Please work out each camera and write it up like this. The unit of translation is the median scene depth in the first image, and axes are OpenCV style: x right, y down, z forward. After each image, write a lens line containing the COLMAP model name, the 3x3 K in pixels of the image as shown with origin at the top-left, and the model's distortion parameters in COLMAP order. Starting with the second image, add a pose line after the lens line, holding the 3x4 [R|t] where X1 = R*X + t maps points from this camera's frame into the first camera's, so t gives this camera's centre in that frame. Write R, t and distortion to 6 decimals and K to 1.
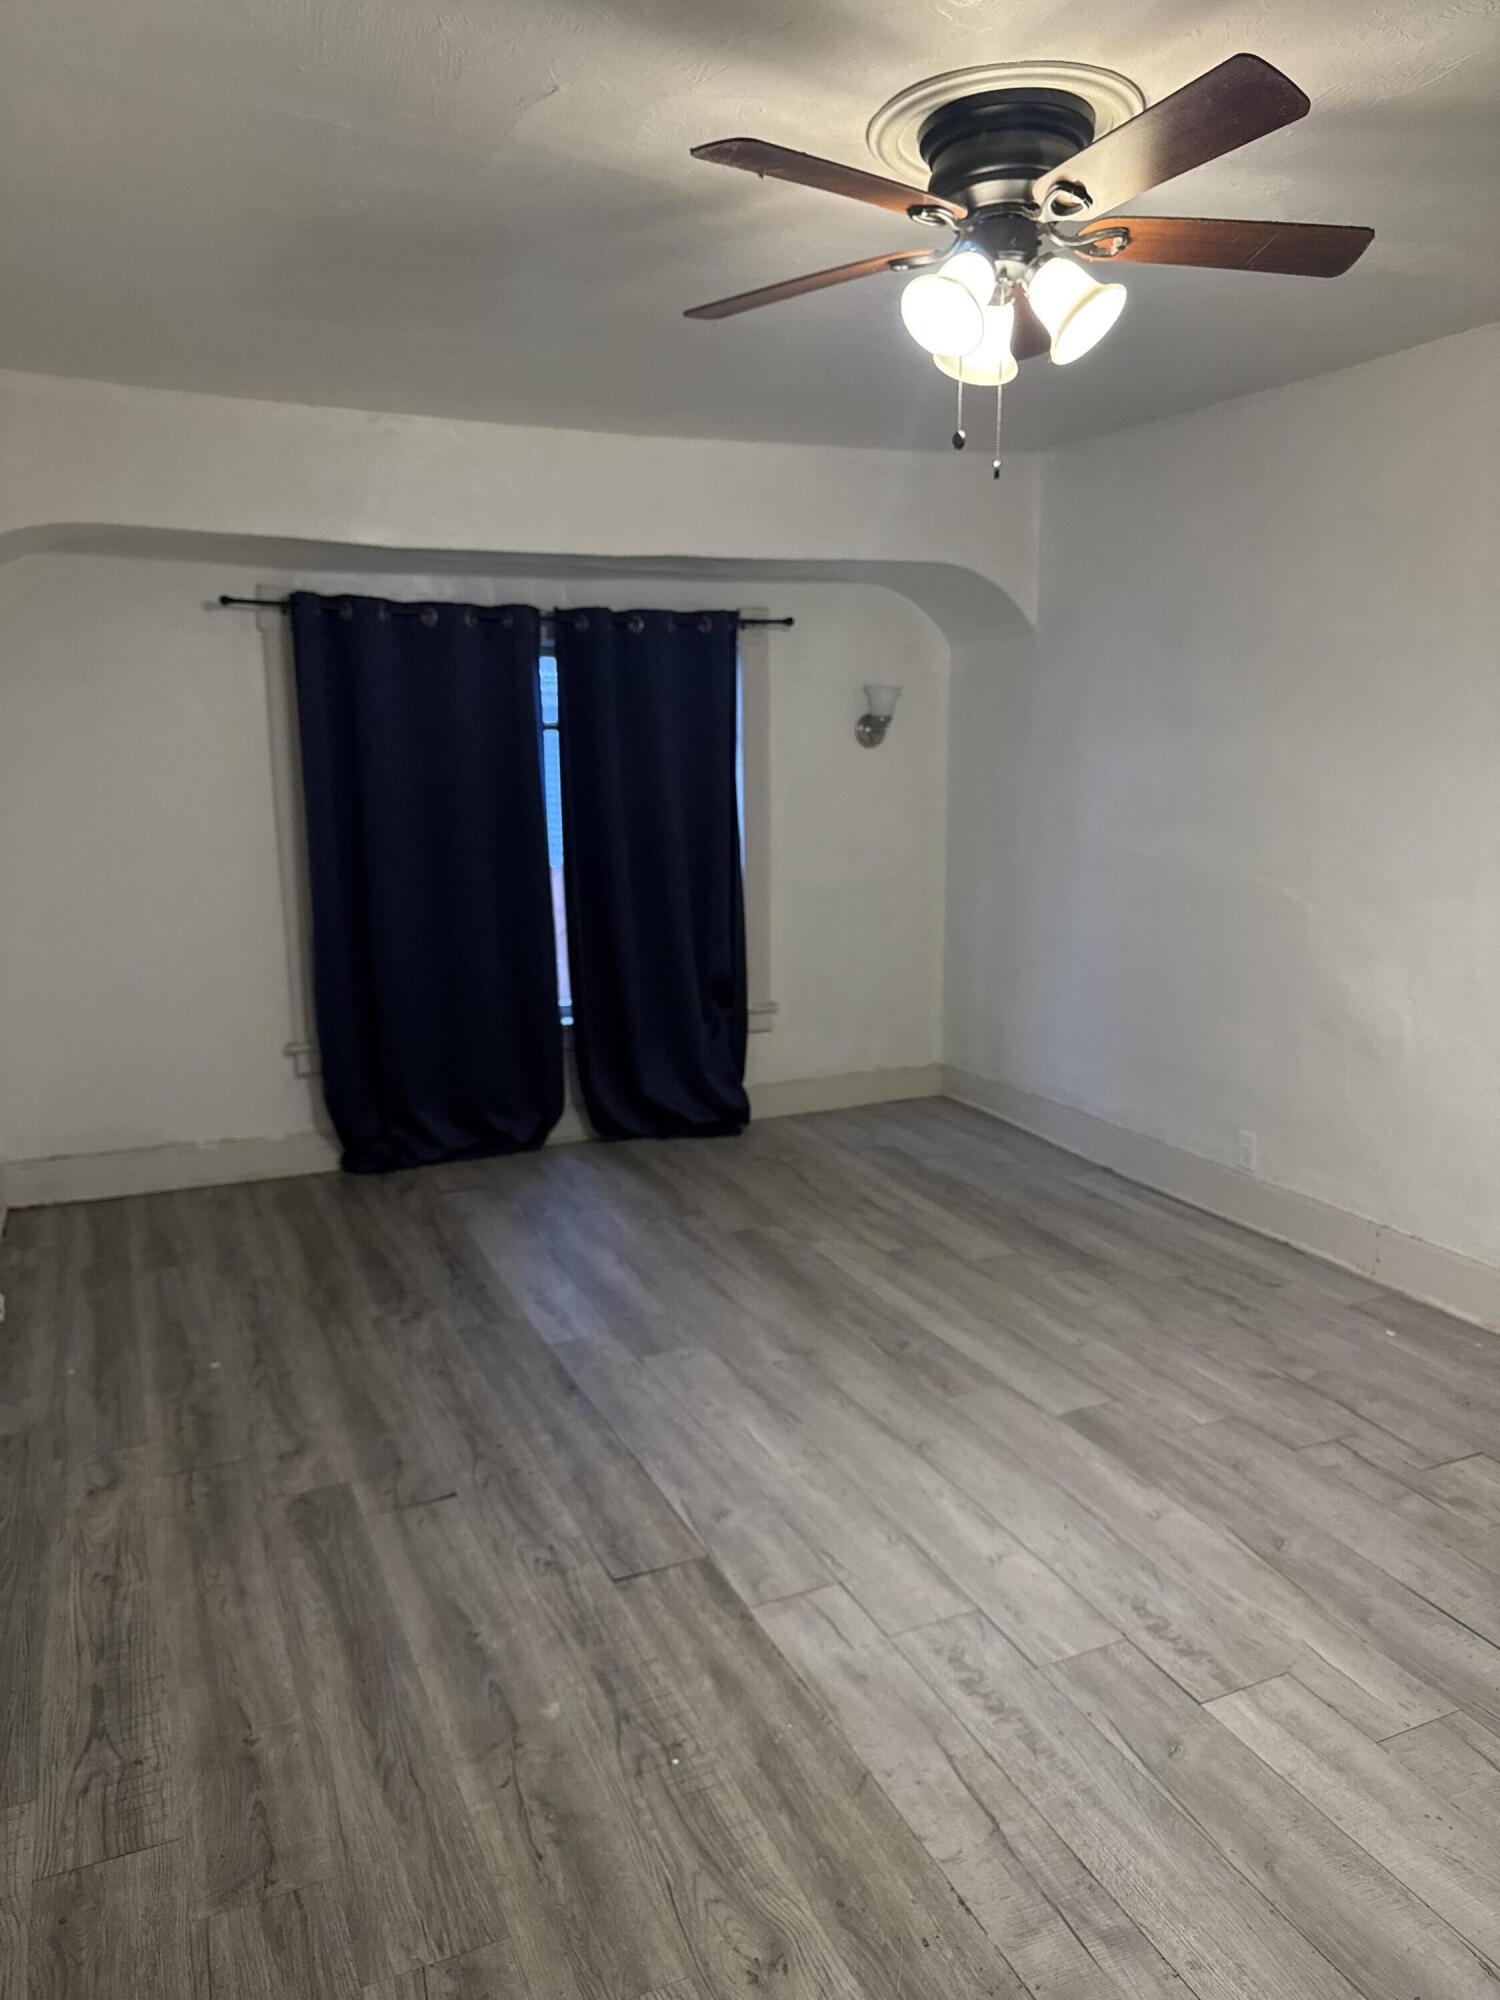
lens RADIAL K [[1406.0, 0, 750.0], [0, 1406.0, 1000.0], [0, 0, 1]] dist [0.120605, -0.159316]
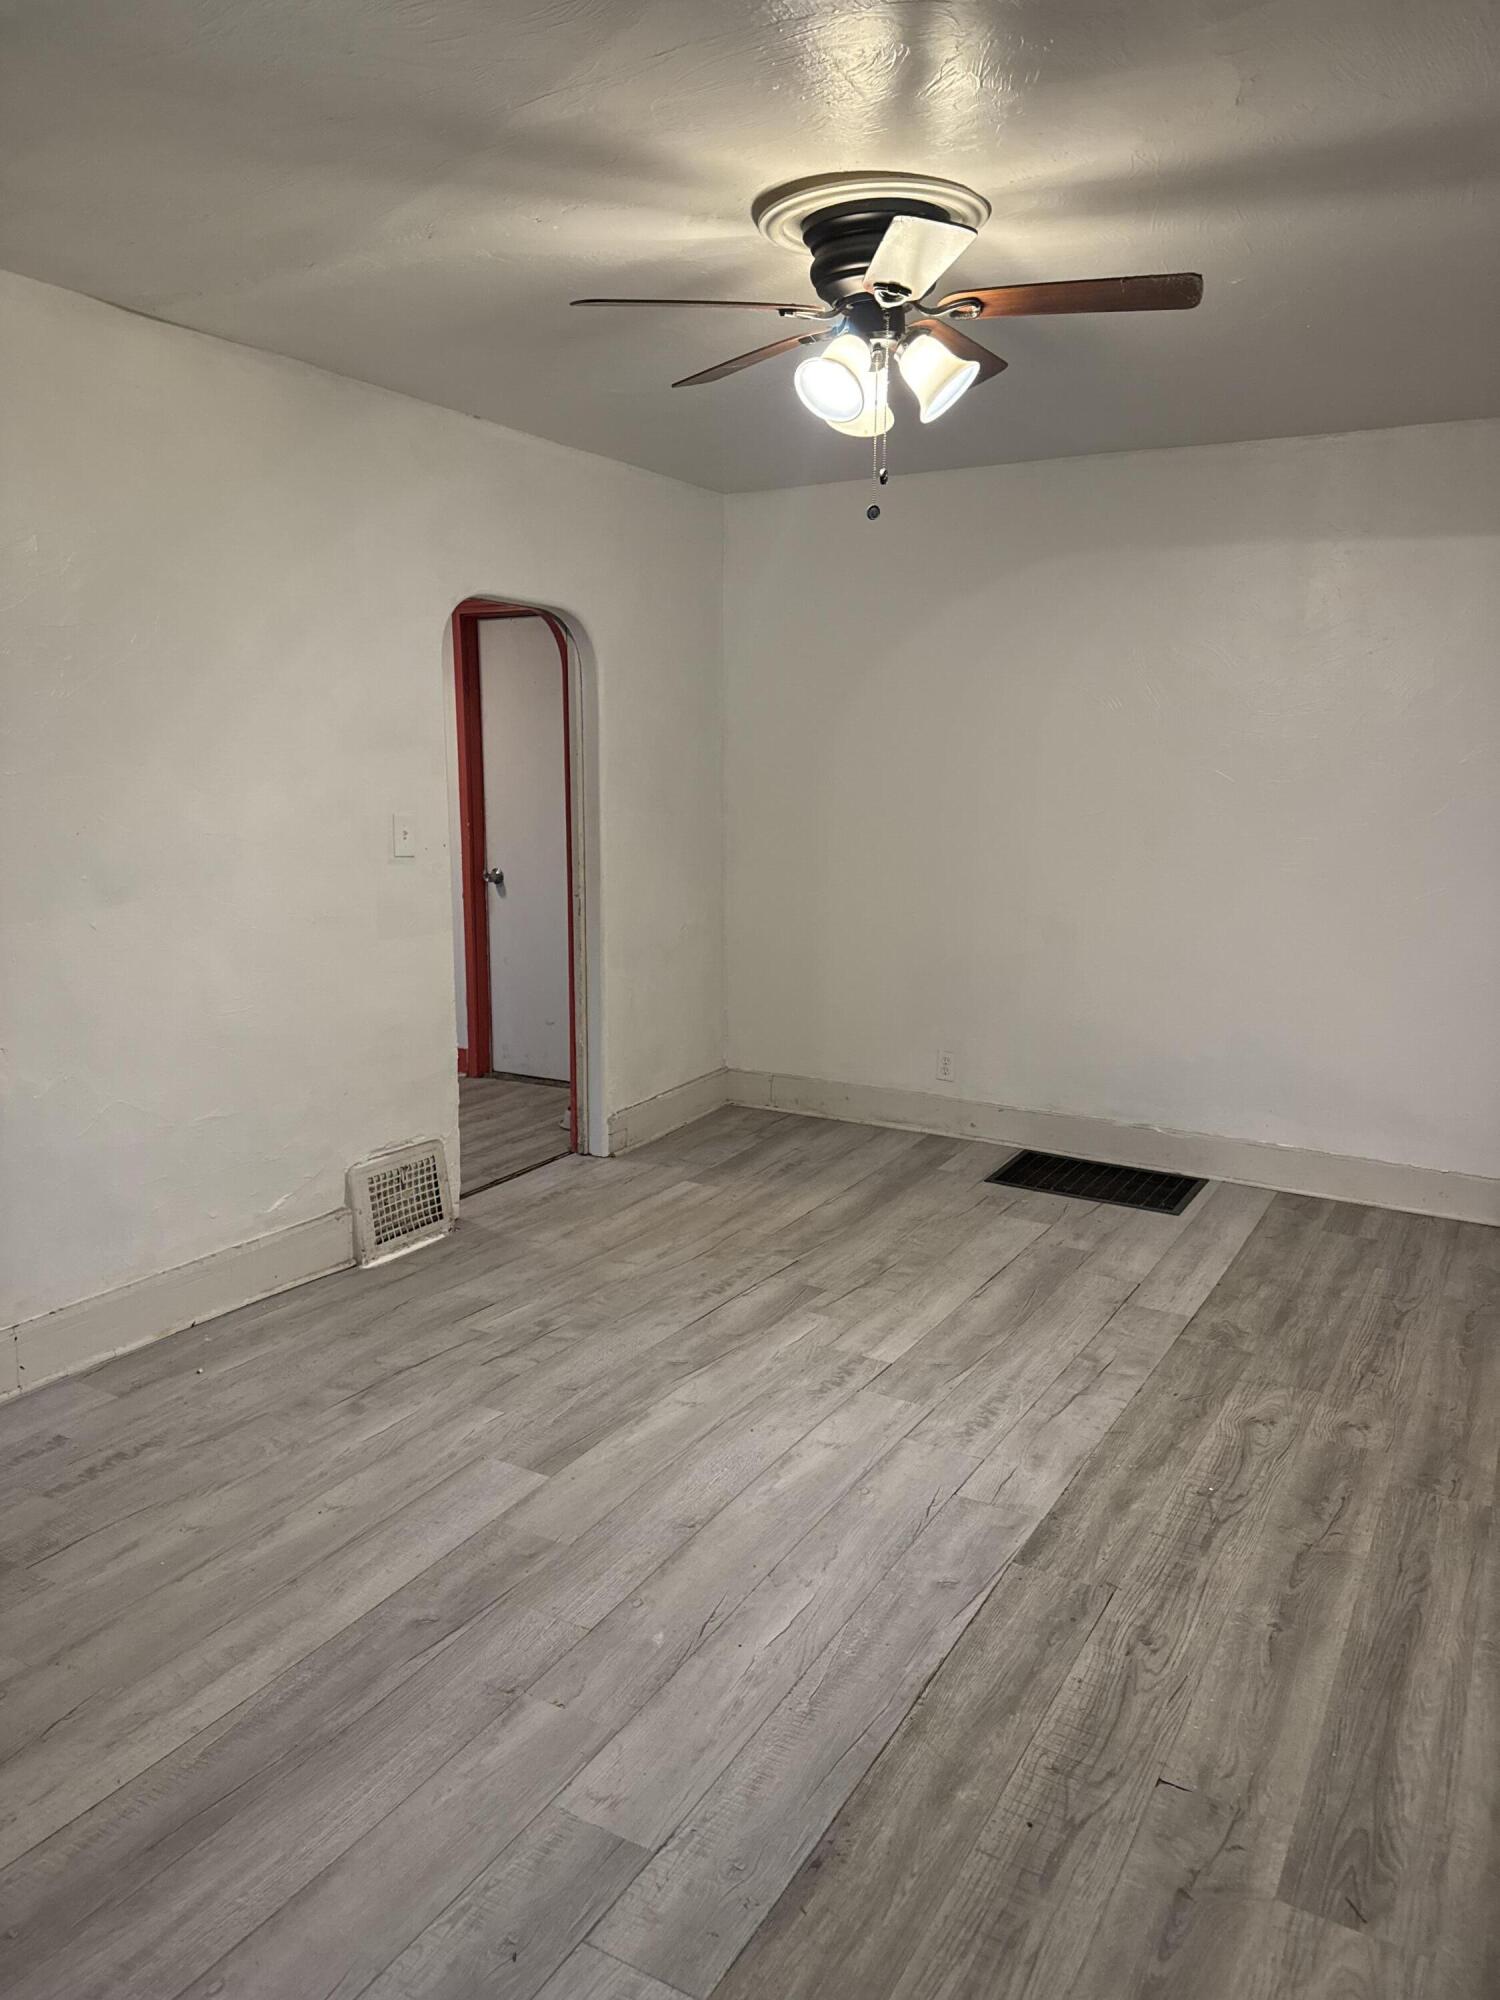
lens RADIAL K [[1372.4, 0, 750.0], [0, 1372.4, 1000.0], [0, 0, 1]] dist [-0.000493, 0.003671]
pose [[-0.559462, -0.142750, 0.816471, -0.634257], [0.158622, 0.948411, 0.274509, -0.262782], [-0.813536, 0.283088, -0.507957, 1.490057]]
